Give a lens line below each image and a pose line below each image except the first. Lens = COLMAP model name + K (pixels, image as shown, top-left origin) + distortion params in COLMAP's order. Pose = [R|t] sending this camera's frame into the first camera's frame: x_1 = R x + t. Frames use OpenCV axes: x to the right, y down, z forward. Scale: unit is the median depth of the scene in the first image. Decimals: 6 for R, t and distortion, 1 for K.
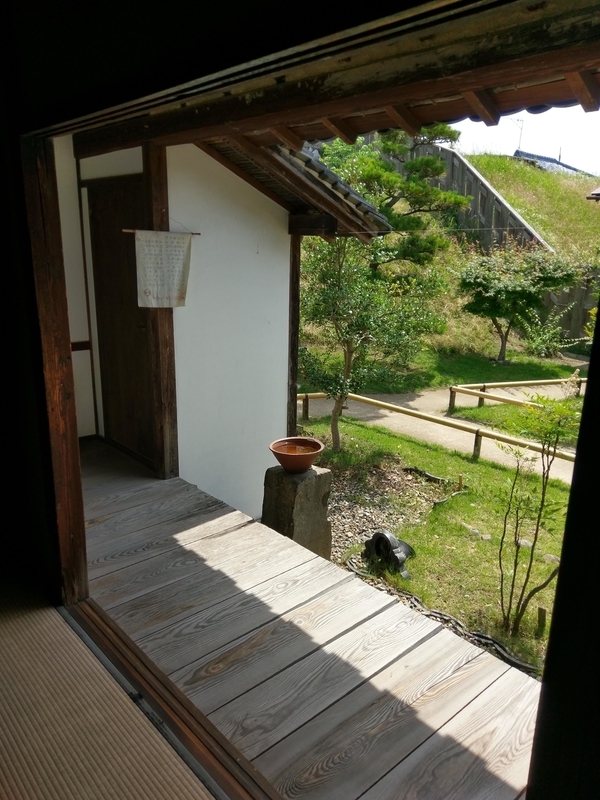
lens RADIAL K [[595.5, 0, 300.0], [0, 595.5, 400.0], [0, 0, 1]] dist [0.029201, -0.005958]
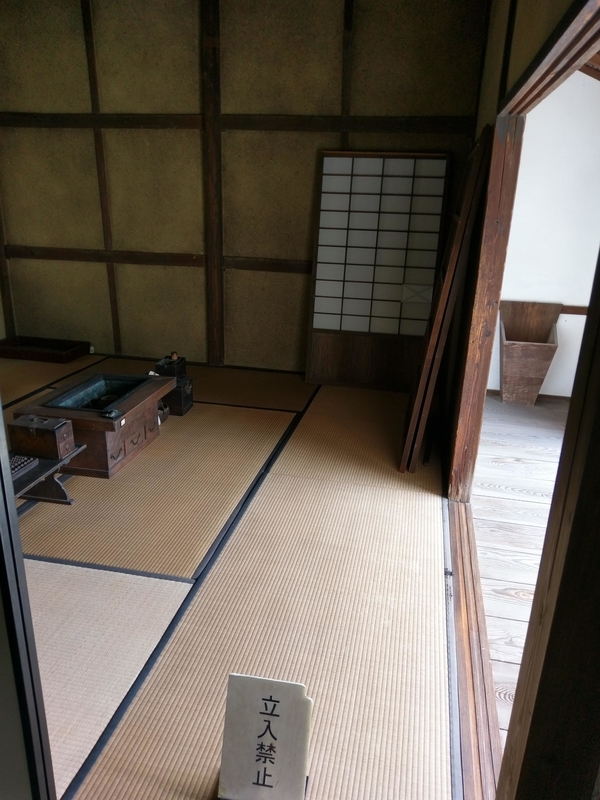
lens RADIAL K [[595.5, 0, 300.0], [0, 595.5, 400.0], [0, 0, 1]] dist [0.029201, -0.005958]
pose [[0.588694, 0.257125, -0.766372, 0.358694], [-0.220362, 0.963202, 0.153890, 0.021033], [0.777740, 0.078285, 0.623692, -0.039937]]
